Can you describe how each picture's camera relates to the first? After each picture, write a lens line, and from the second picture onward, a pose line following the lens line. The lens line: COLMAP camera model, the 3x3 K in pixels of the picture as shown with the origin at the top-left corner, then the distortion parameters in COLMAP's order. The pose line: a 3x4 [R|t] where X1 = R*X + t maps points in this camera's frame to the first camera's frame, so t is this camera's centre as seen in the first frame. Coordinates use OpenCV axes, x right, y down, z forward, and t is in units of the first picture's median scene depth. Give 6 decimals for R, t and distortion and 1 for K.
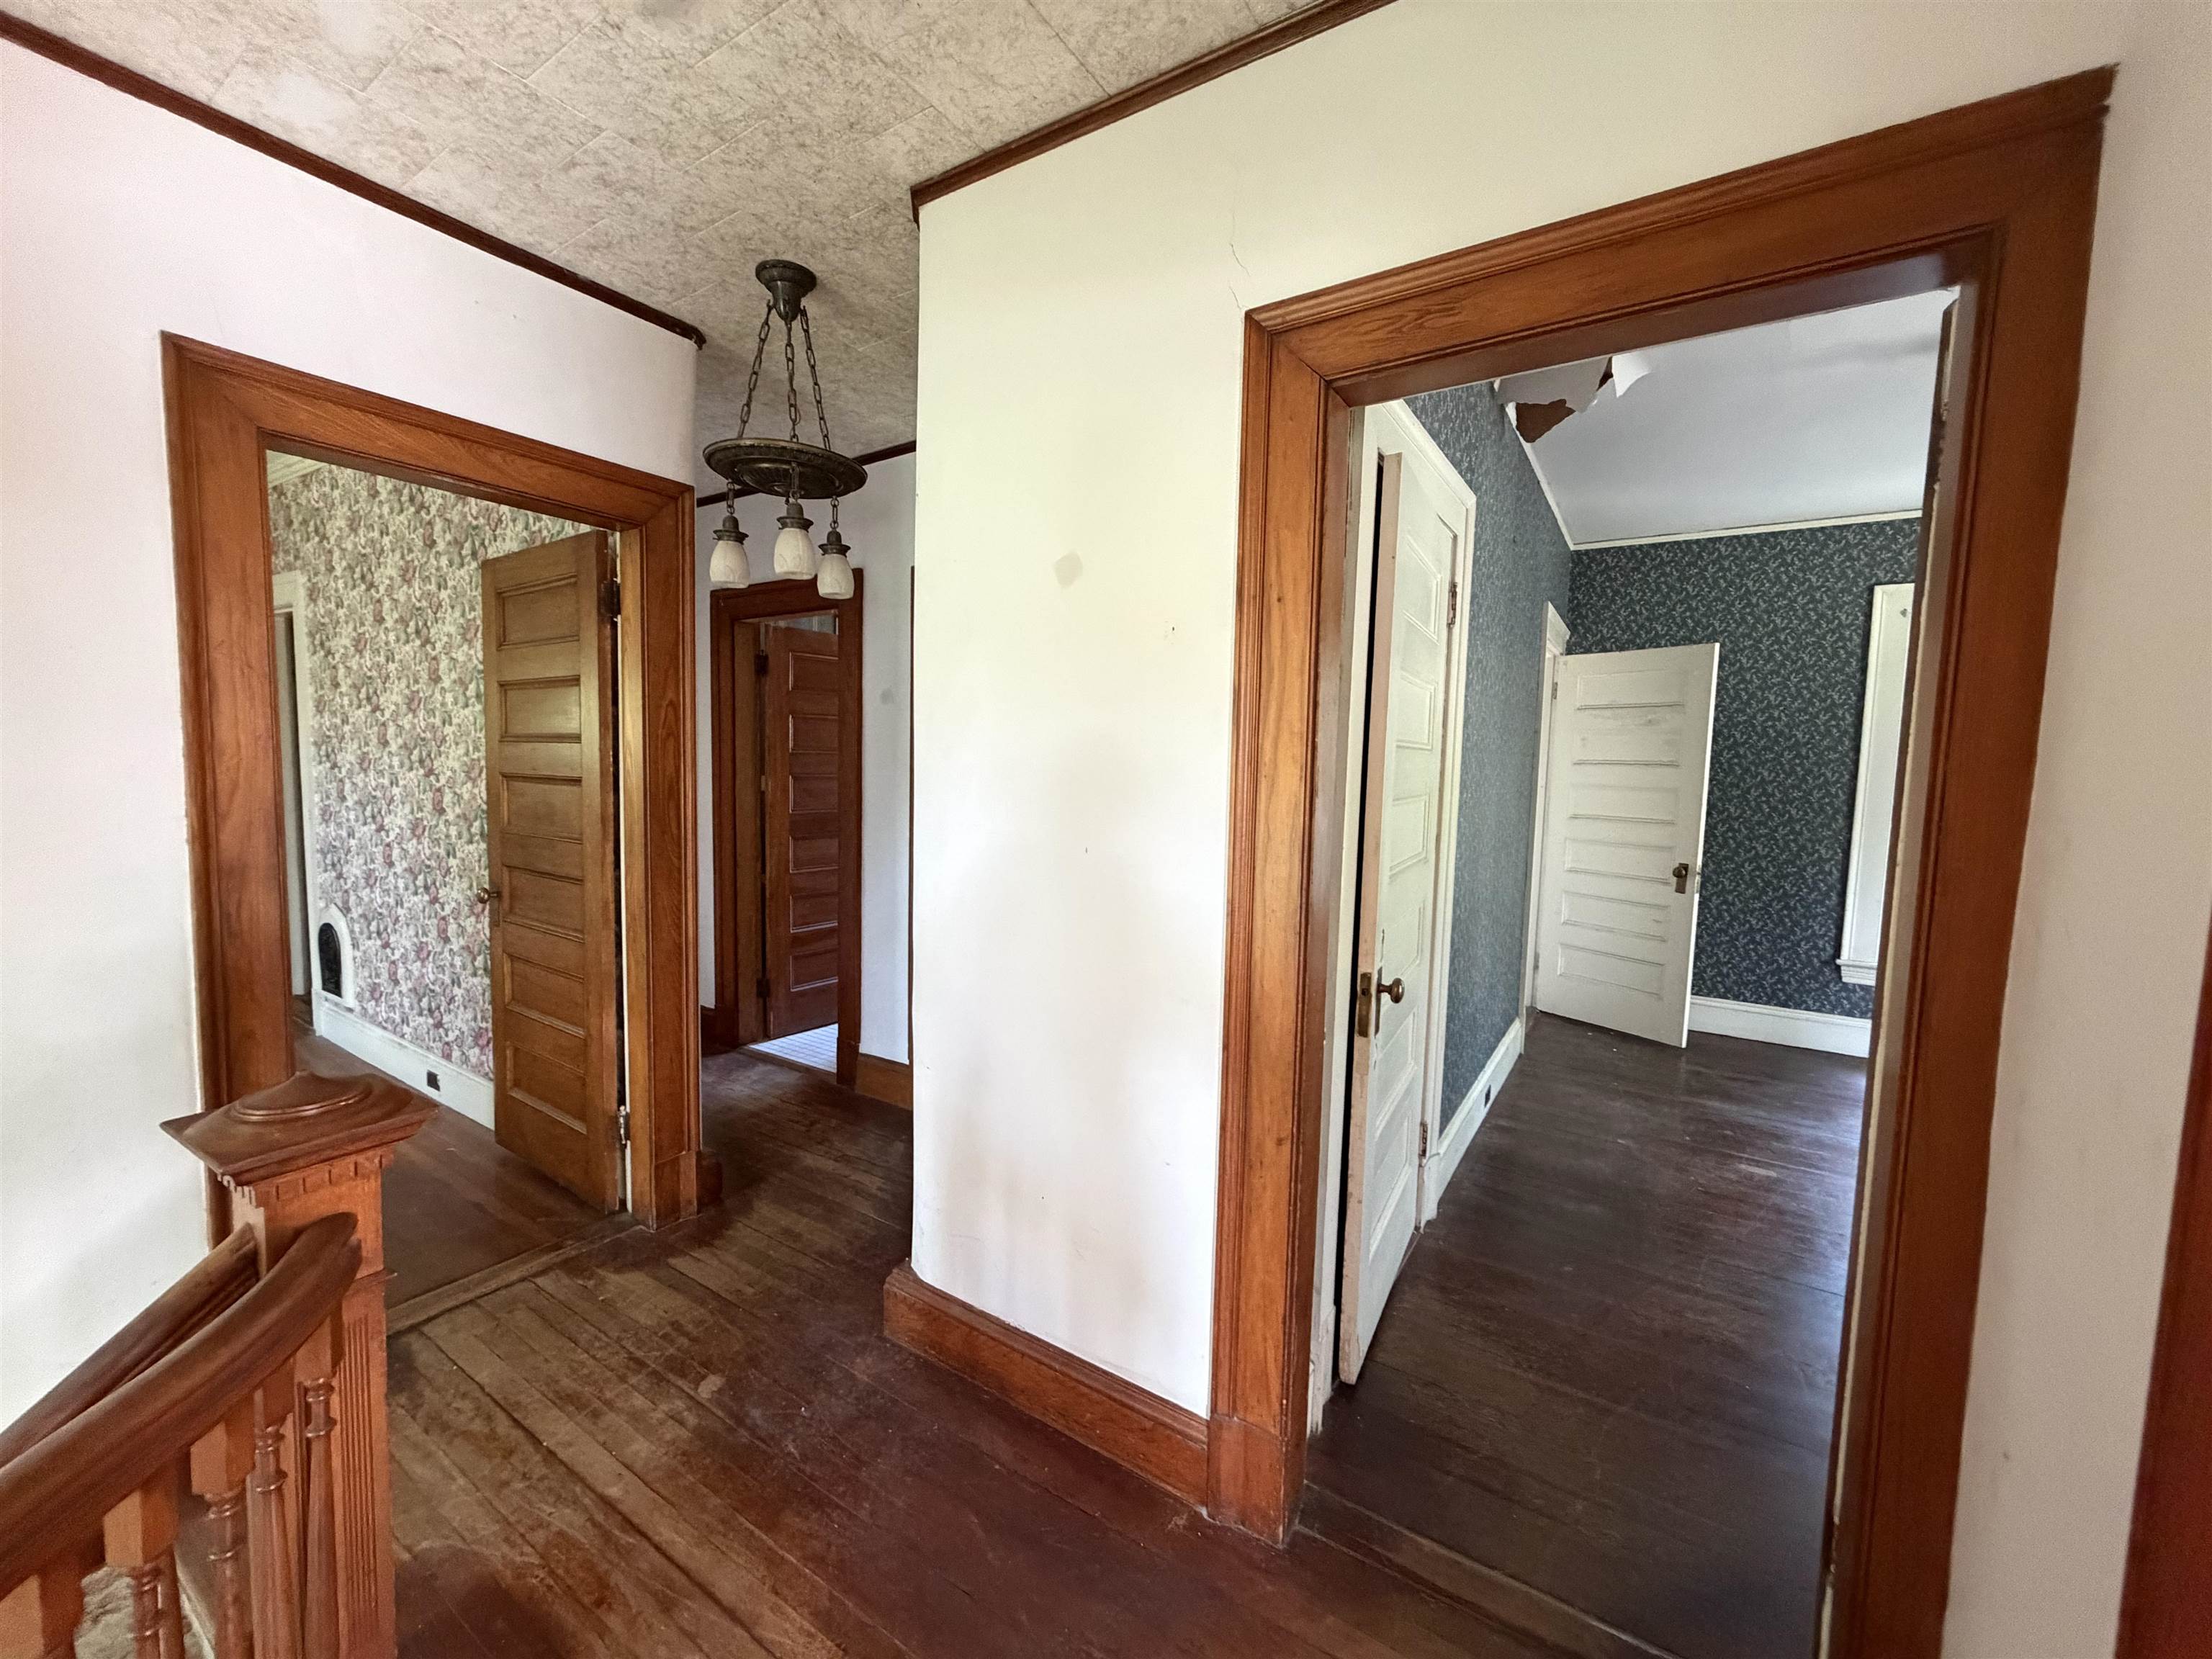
lens RADIAL K [[877.8, 0, 1100.2], [0, 877.8, 829.1], [0, 0, 1]] dist [-0.001726, 0.000096]
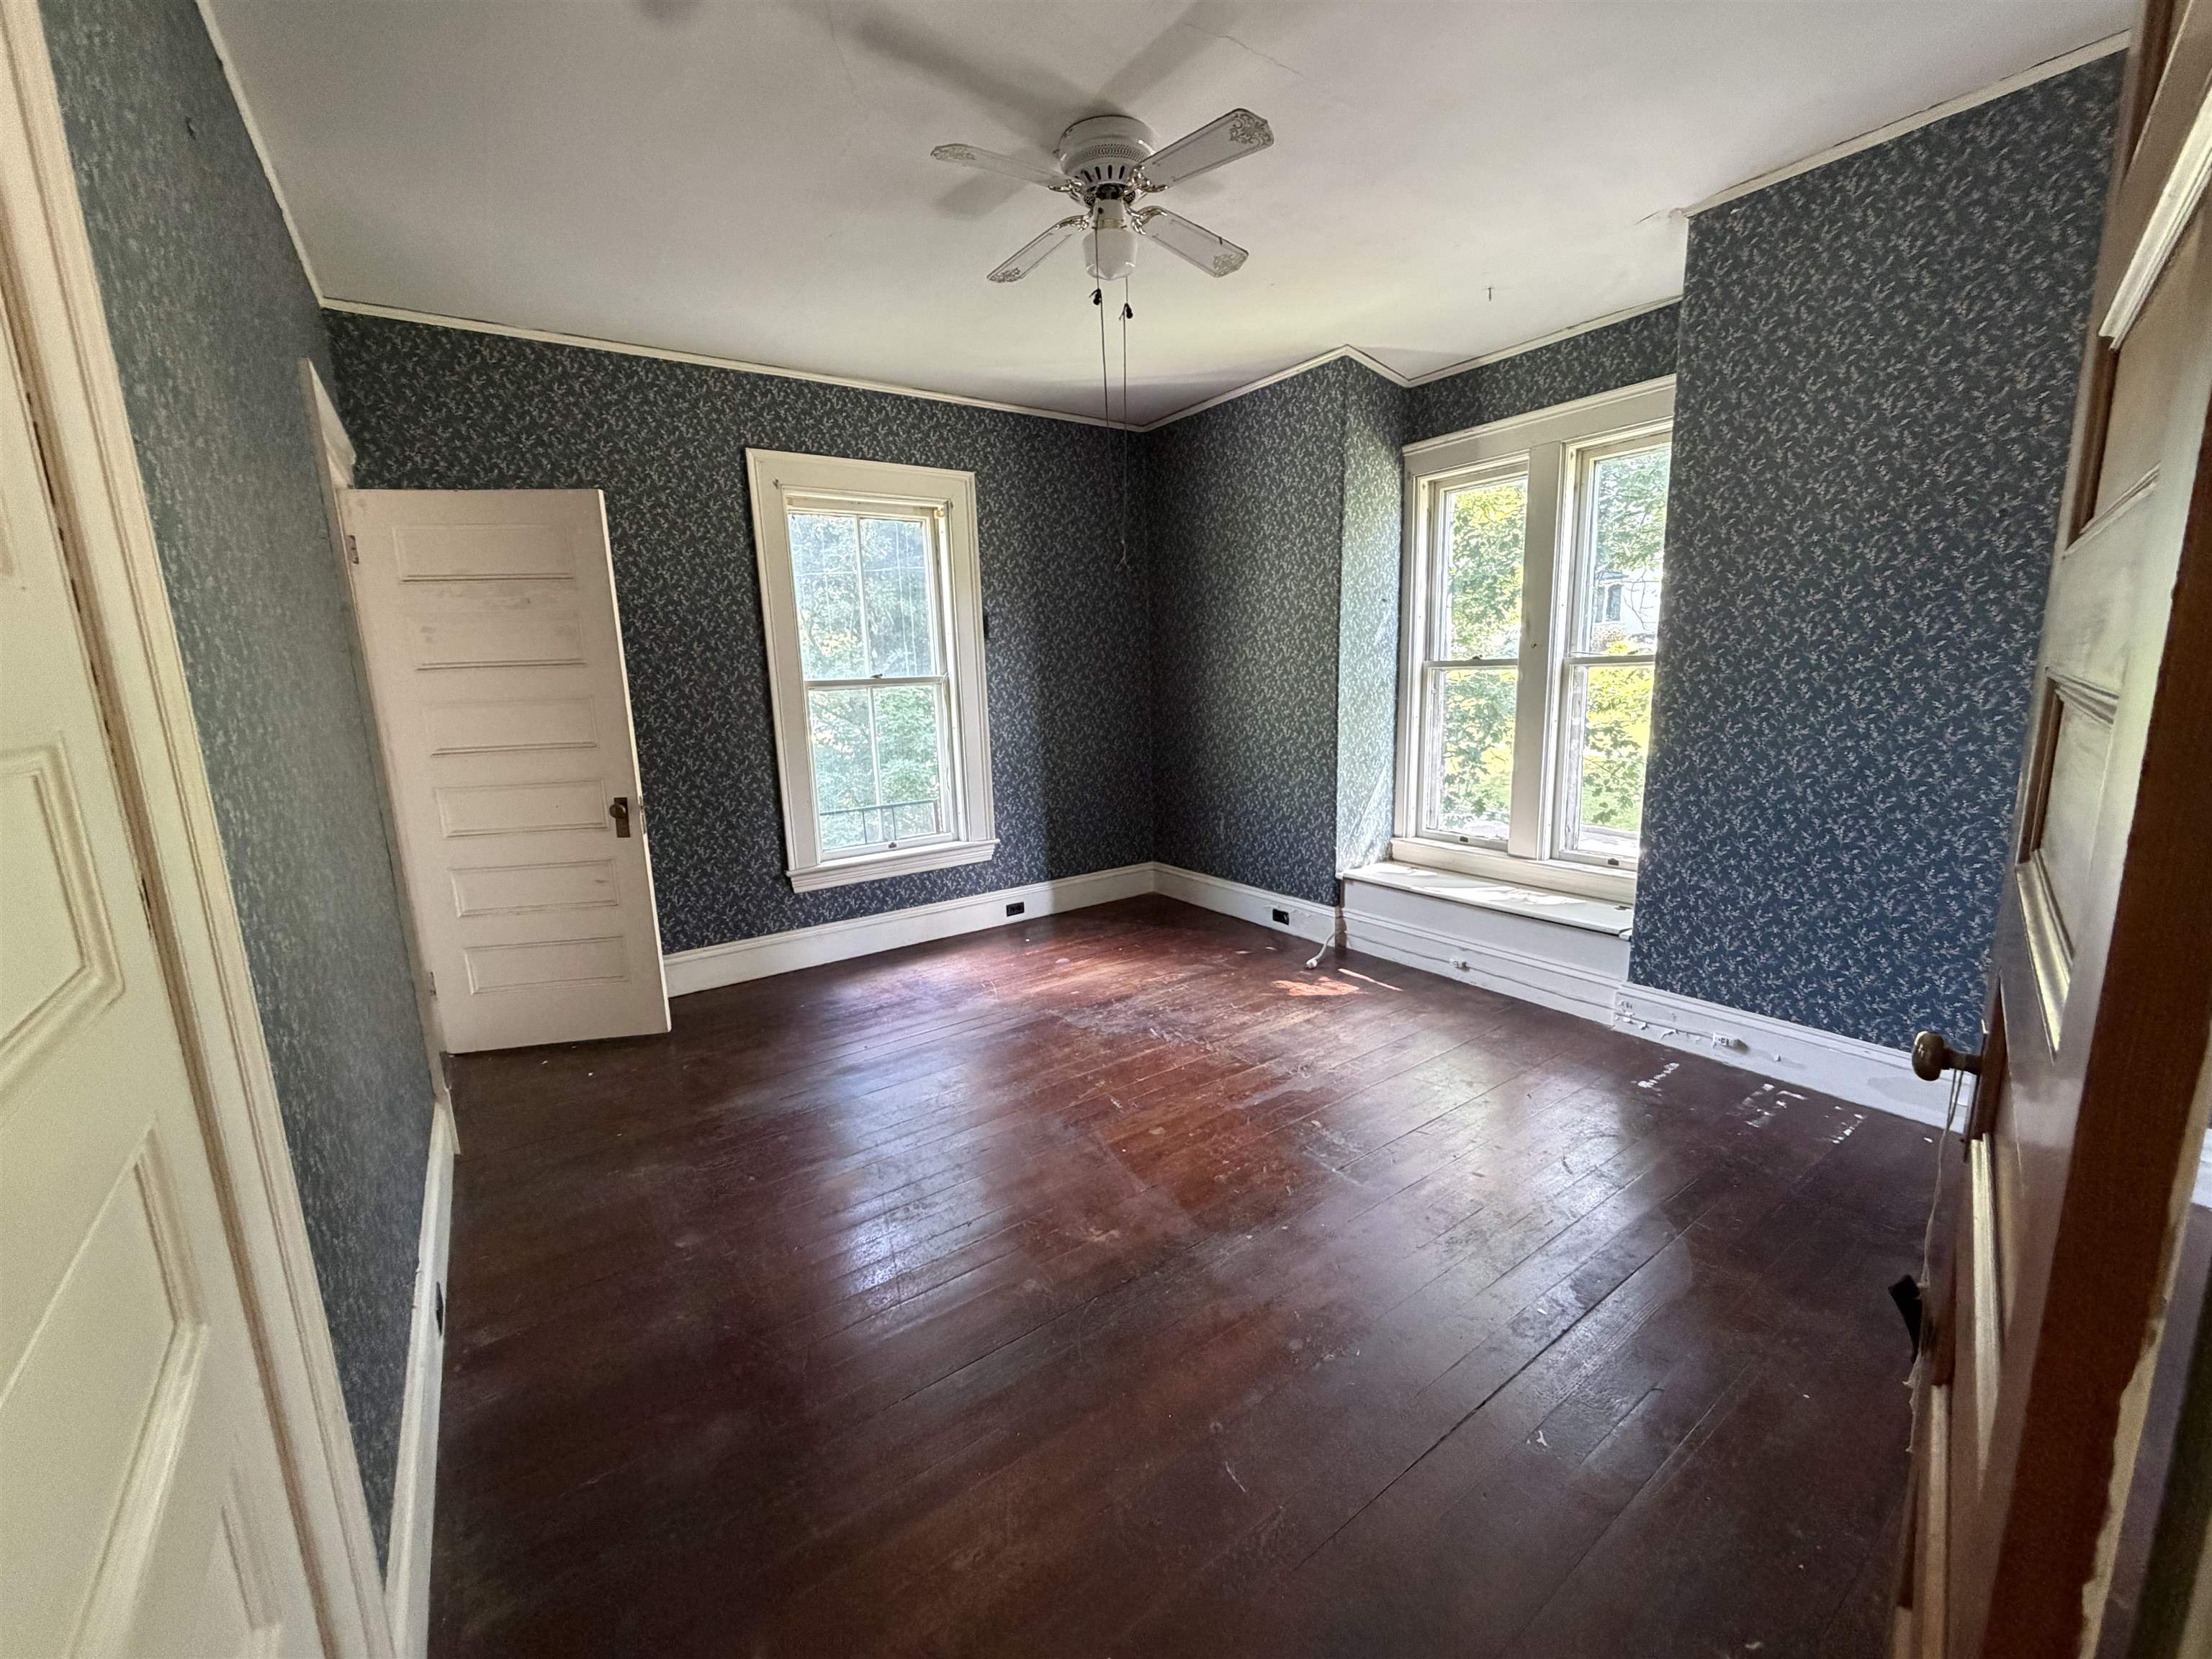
lens RADIAL K [[884.7, 0, 1106.0], [0, 884.7, 829.5], [0, 0, 1]] dist [-0.003905, 0.009740]
pose [[0.368530, -0.203098, 0.907159, 0.161245], [0.117203, 0.978207, 0.171391, -0.016669], [-0.922198, 0.043159, 0.384302, 0.402757]]
